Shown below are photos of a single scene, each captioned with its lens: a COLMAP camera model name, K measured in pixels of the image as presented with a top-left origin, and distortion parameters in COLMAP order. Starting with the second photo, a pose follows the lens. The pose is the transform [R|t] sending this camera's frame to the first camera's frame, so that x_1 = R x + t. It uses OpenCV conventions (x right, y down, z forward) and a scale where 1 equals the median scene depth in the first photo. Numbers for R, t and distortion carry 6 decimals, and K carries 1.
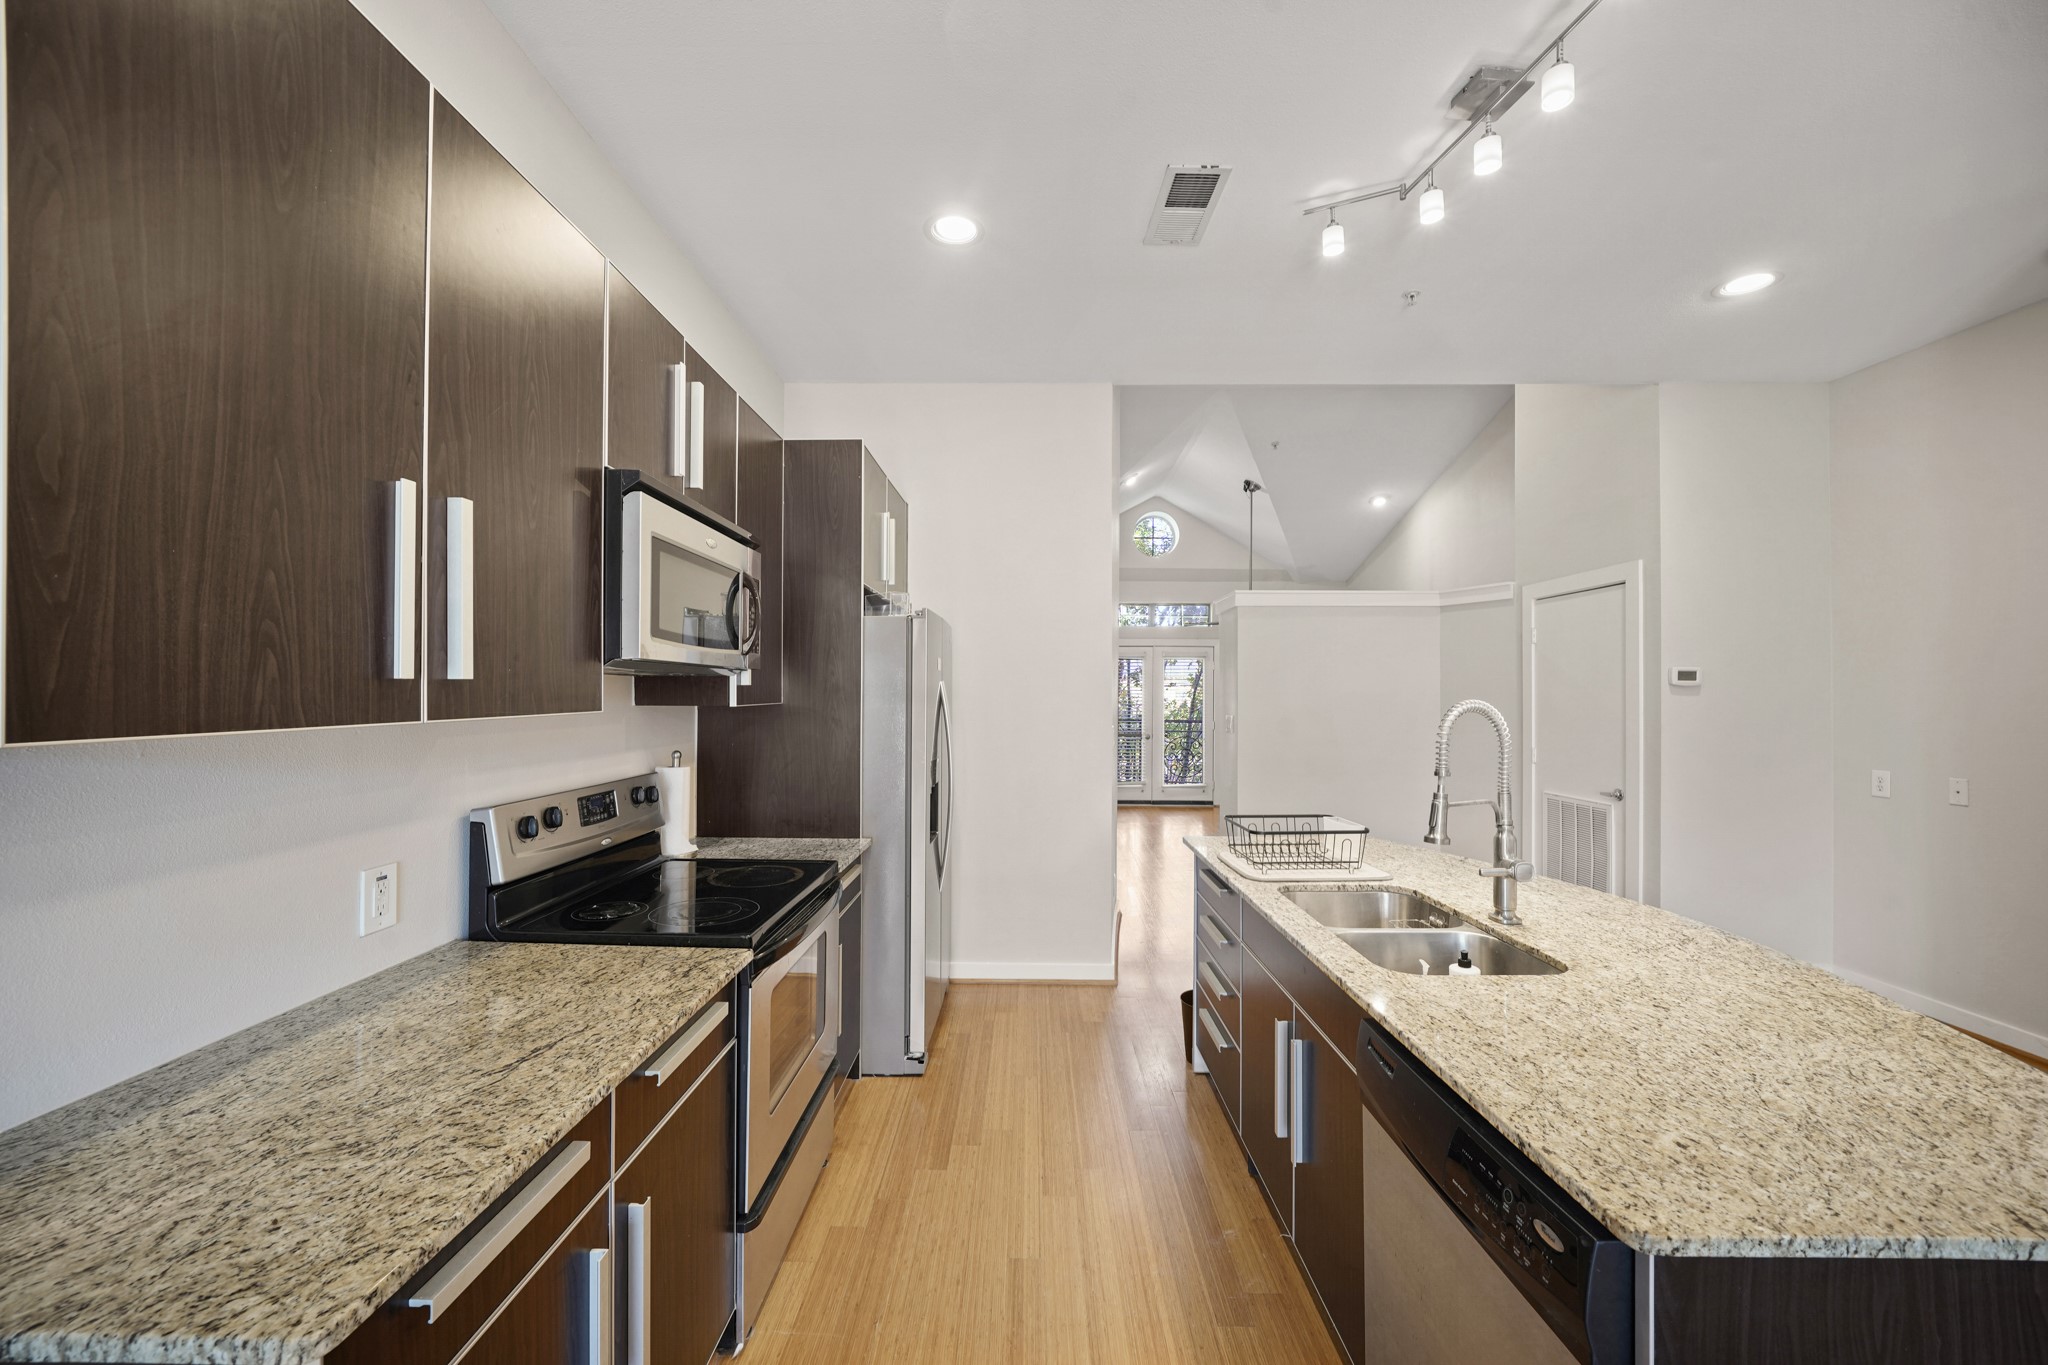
lens RADIAL K [[780.2, 0, 1015.6], [0, 780.2, 689.5], [0, 0, 1]] dist [-0.020580, 0.004417]
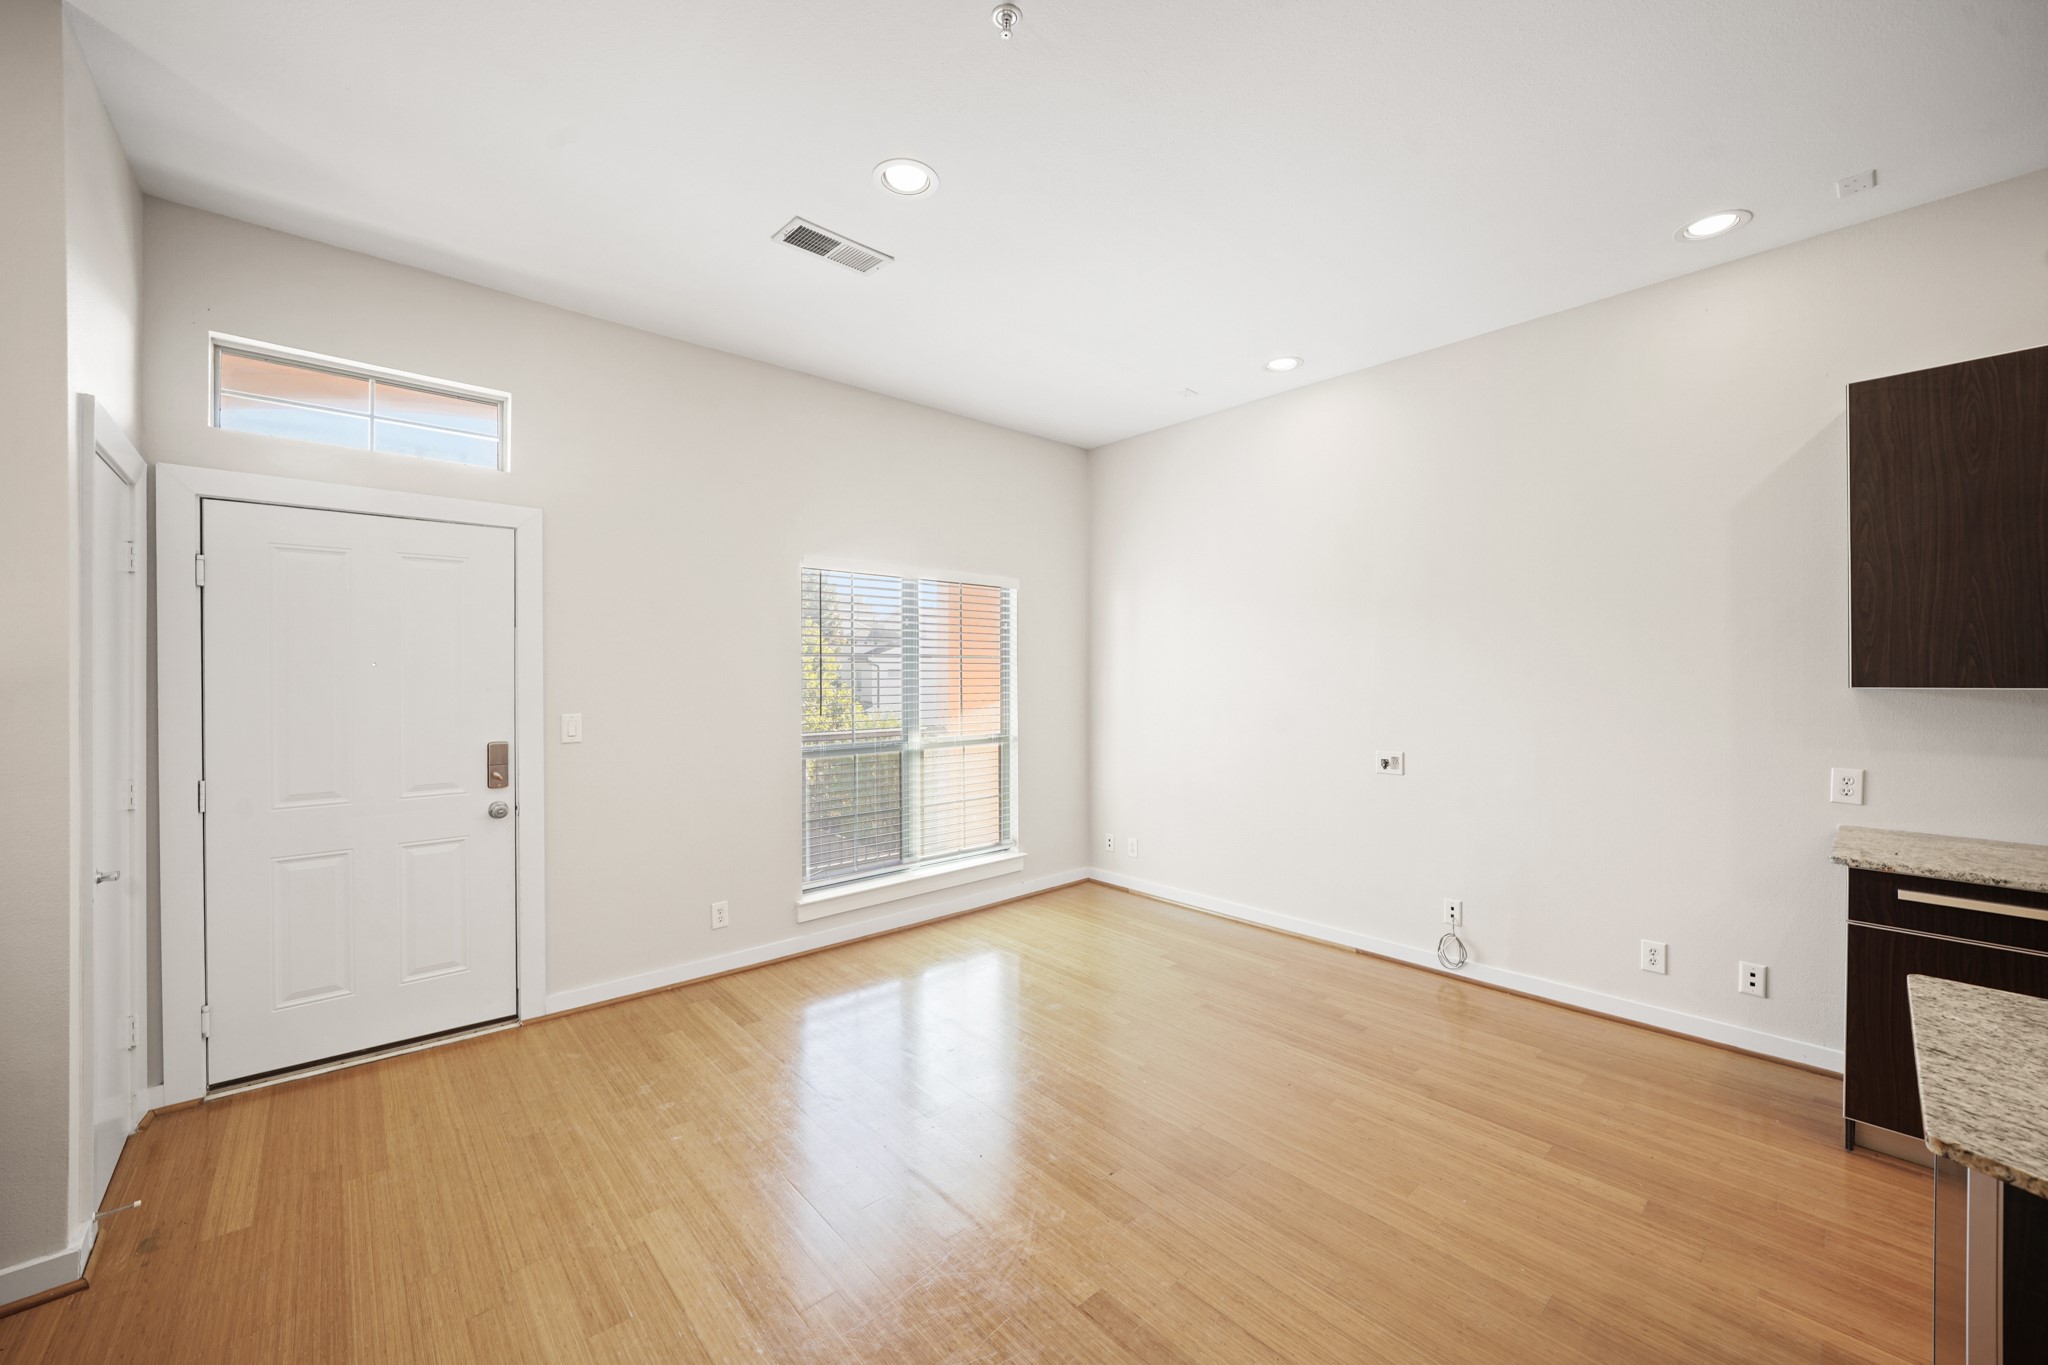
lens RADIAL K [[783.8, 0, 1017.0], [0, 783.8, 670.2], [0, 0, 1]] dist [-0.017735, 0.004199]
pose [[-0.734239, -0.003193, -0.678883, 1.317873], [0.002416, 0.999970, -0.007316, 0.002507], [0.678887, -0.007011, -0.734210, 0.335538]]
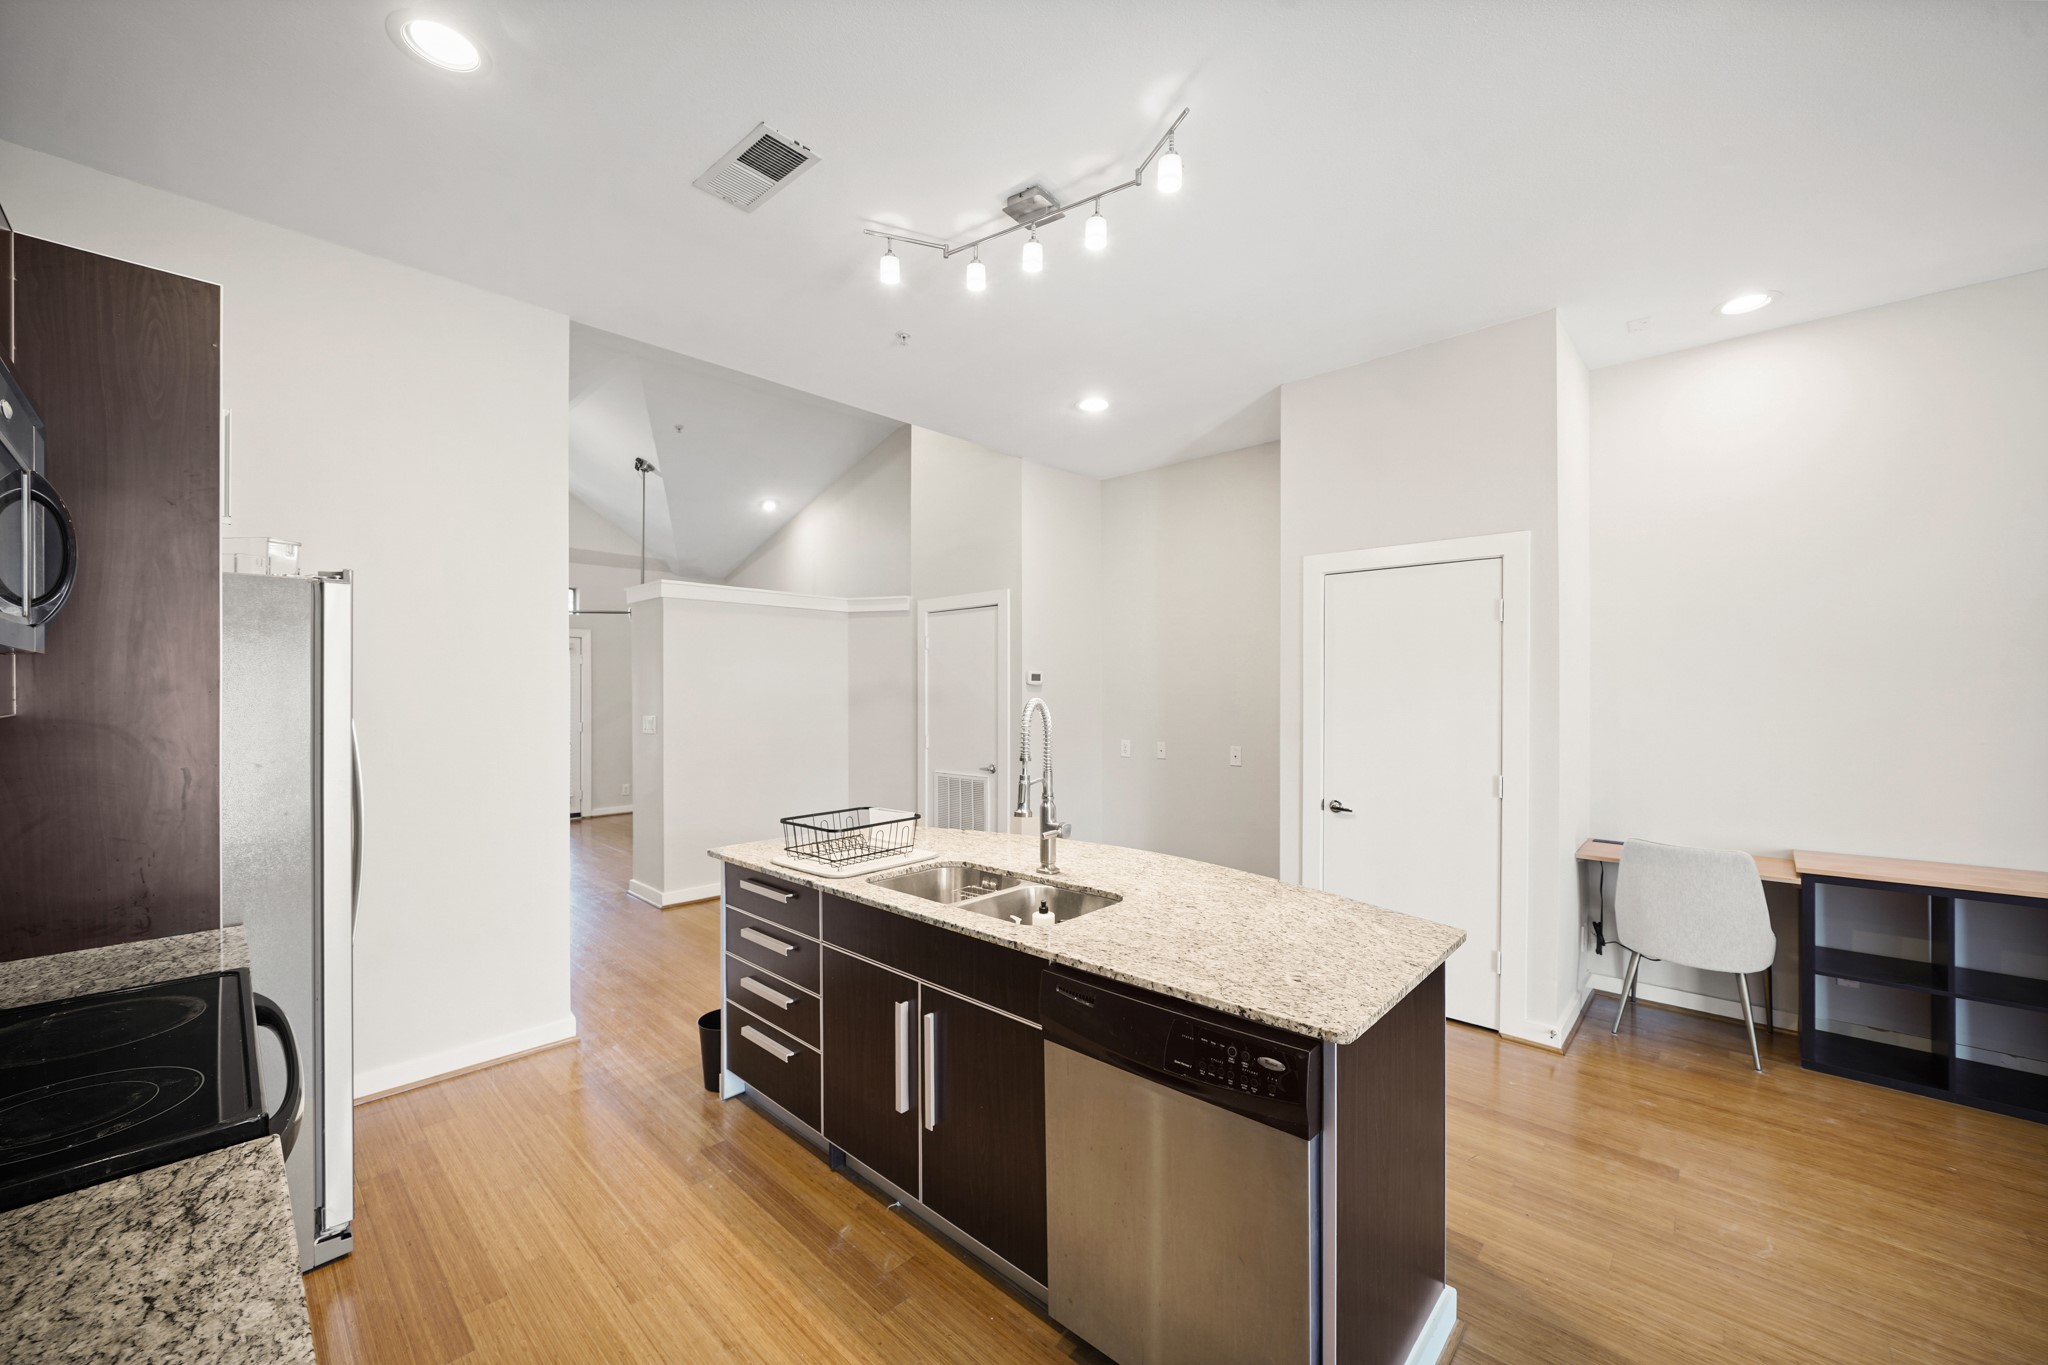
lens RADIAL K [[786.1, 0, 1024.6], [0, 786.1, 694.5], [0, 0, 1]] dist [-0.011961, 0.000353]
pose [[0.670411, -0.006876, 0.741959, -0.313804], [-0.002281, 0.999933, 0.011328, -0.006060], [-0.741987, -0.009287, 0.670350, 0.150038]]
